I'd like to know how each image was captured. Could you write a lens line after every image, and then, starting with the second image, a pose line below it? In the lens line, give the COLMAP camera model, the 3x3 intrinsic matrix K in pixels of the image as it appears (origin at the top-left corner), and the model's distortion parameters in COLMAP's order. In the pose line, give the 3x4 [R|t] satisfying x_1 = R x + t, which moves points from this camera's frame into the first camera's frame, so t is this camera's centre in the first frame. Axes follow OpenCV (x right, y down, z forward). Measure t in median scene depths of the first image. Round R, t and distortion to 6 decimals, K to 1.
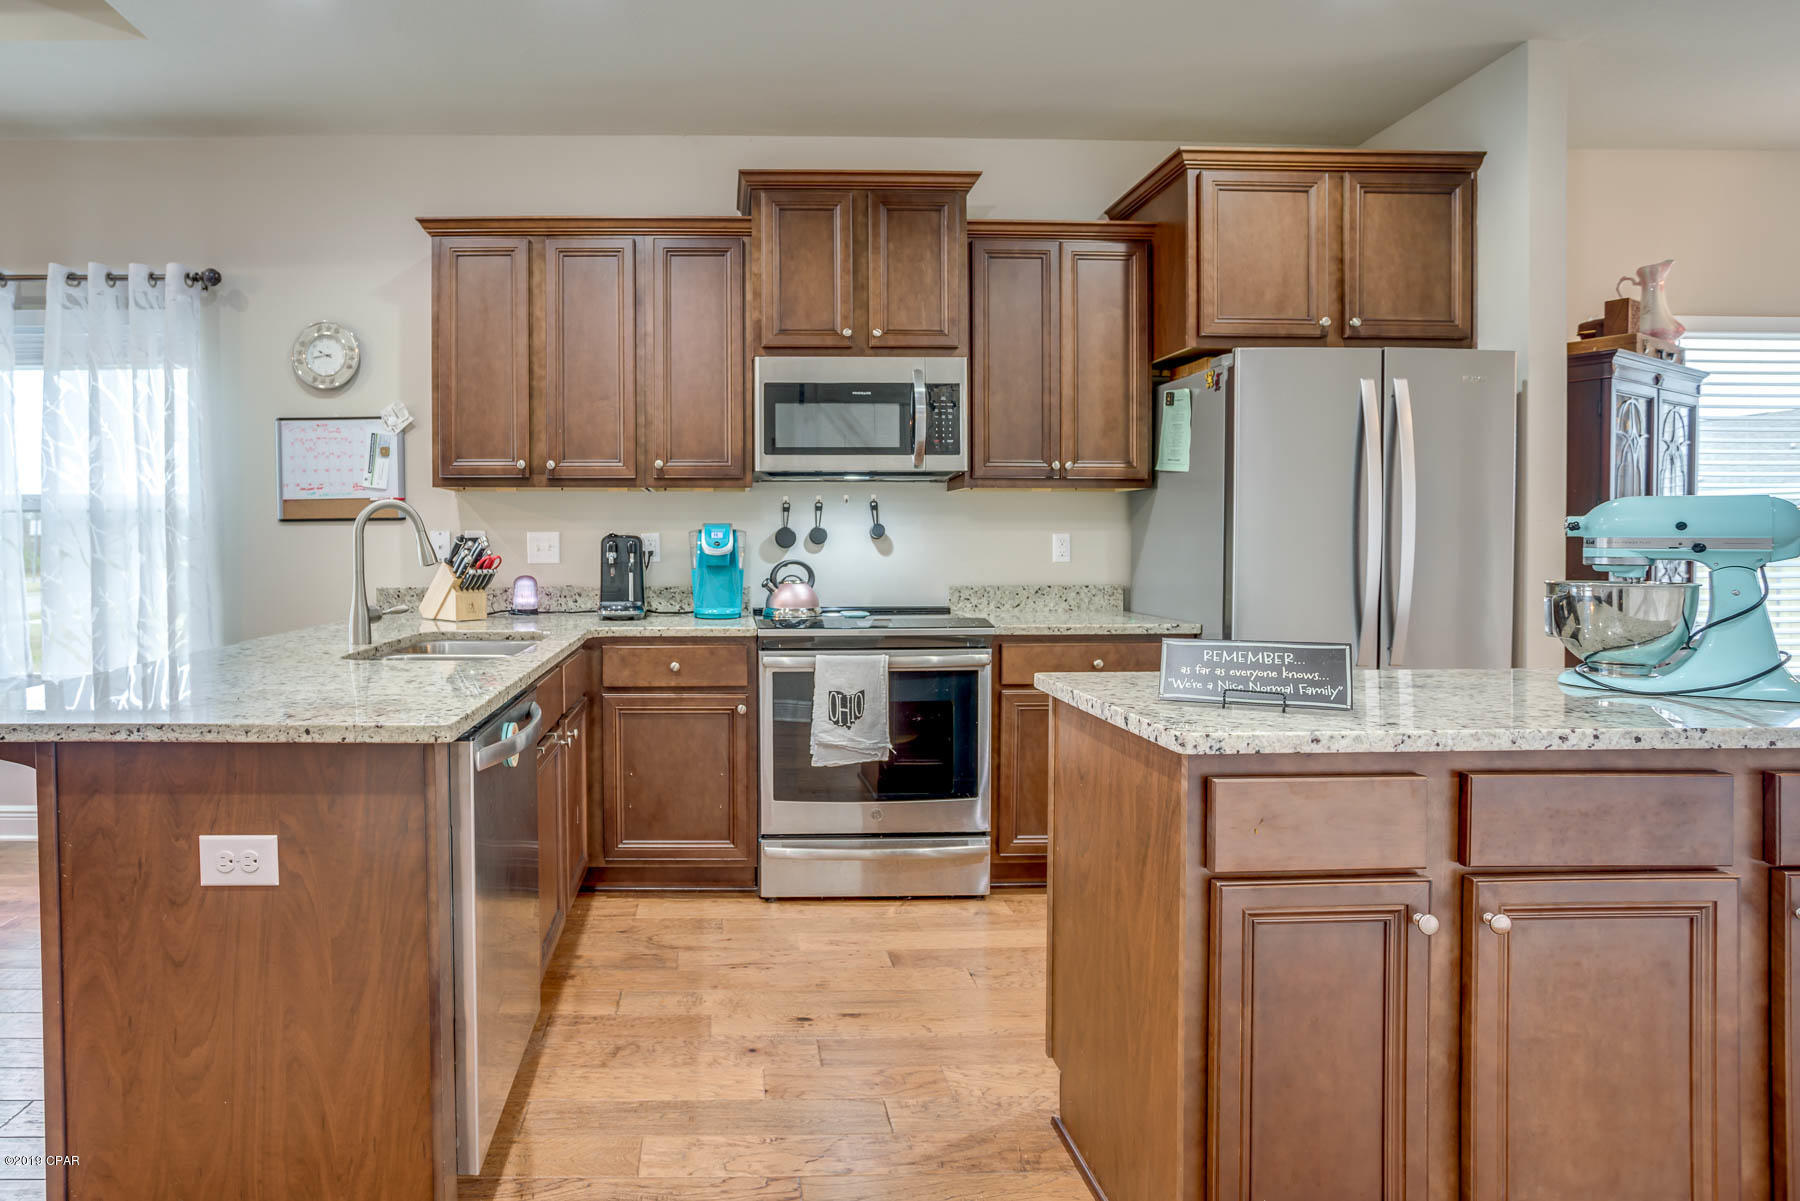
lens RADIAL K [[1000.7, 0, 760.3], [0, 1000.7, 541.0], [0, 0, 1]] dist [-0.052551, 0.029711]
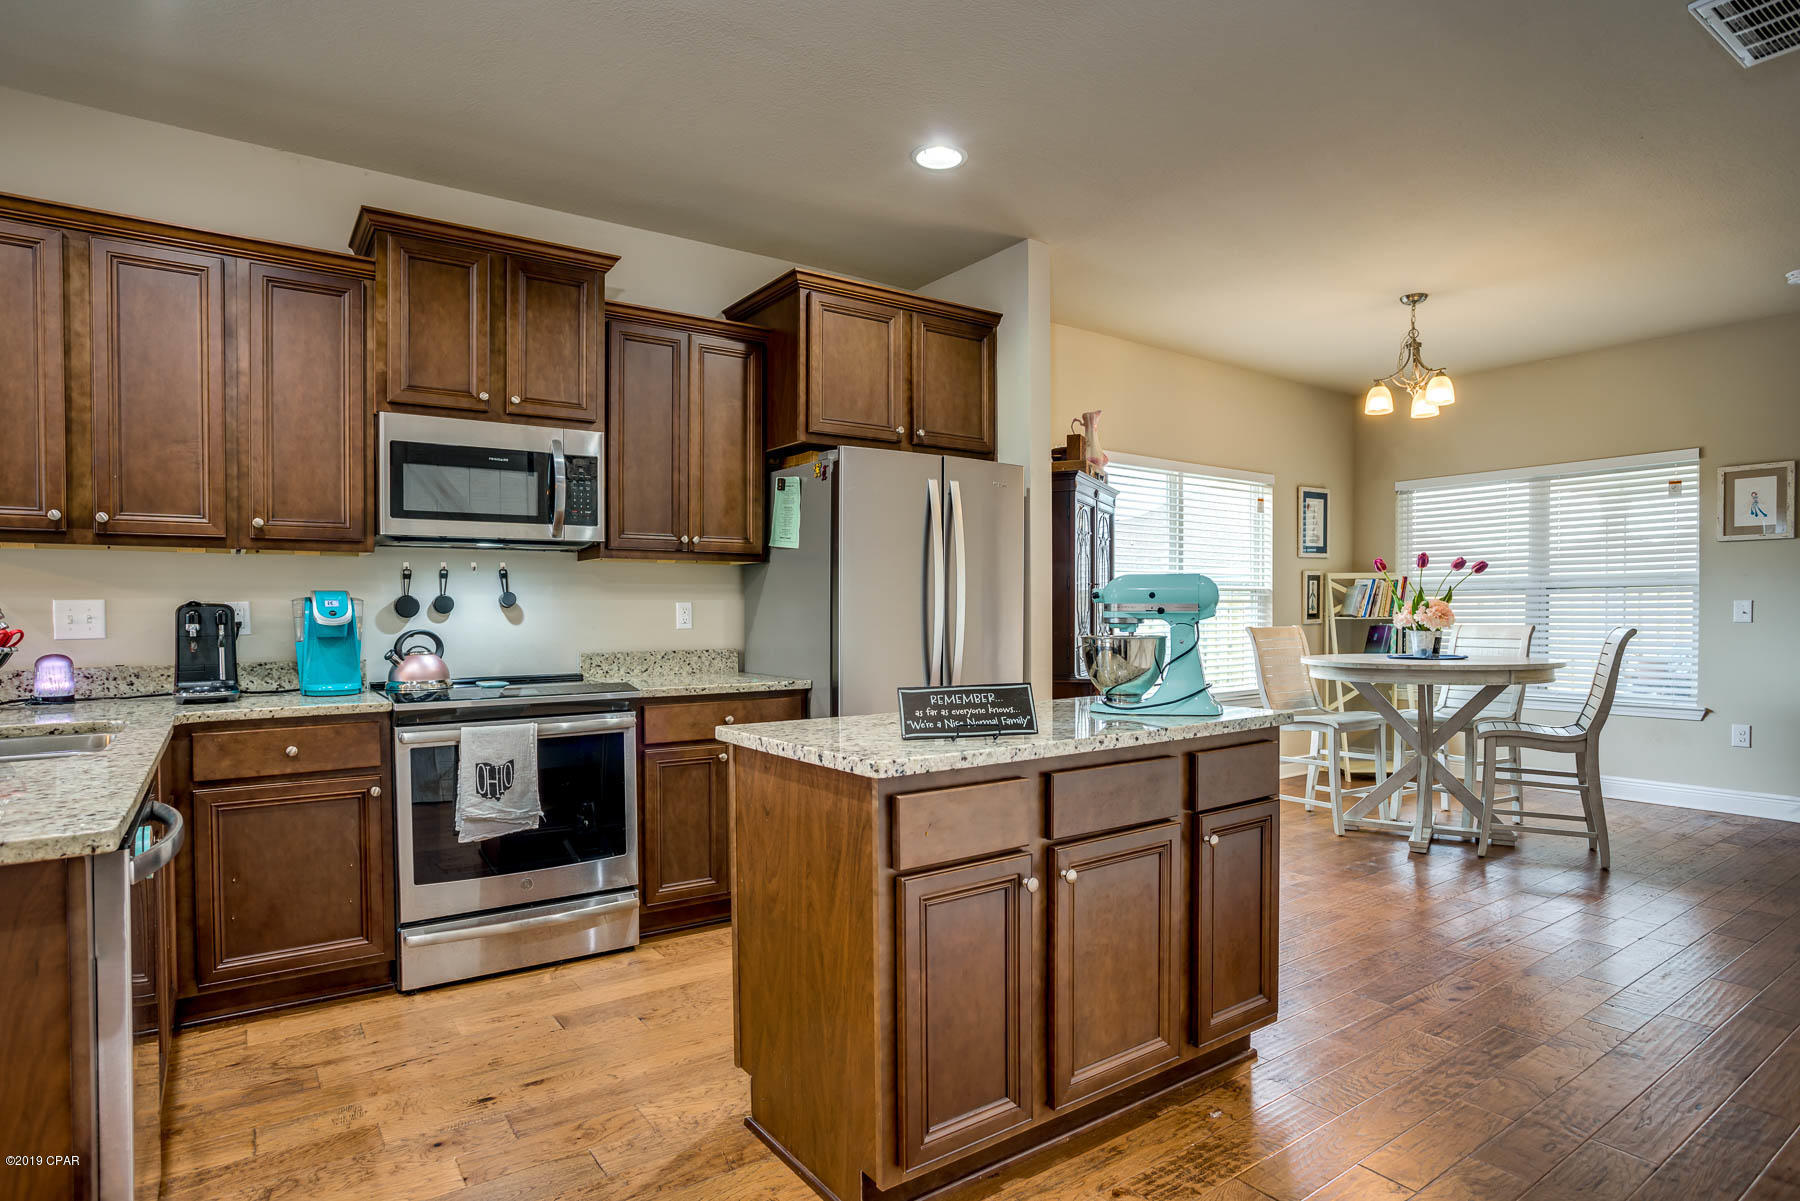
lens RADIAL K [[1000.7, 0, 890.9], [0, 1000.7, 600.4], [0, 0, 1]] dist [-0.052551, 0.029711]
pose [[0.825125, 0.001616, 0.564948, -0.142155], [0.004457, 0.999946, -0.009369, 0.002116], [-0.564932, 0.010249, 0.825074, -0.023862]]
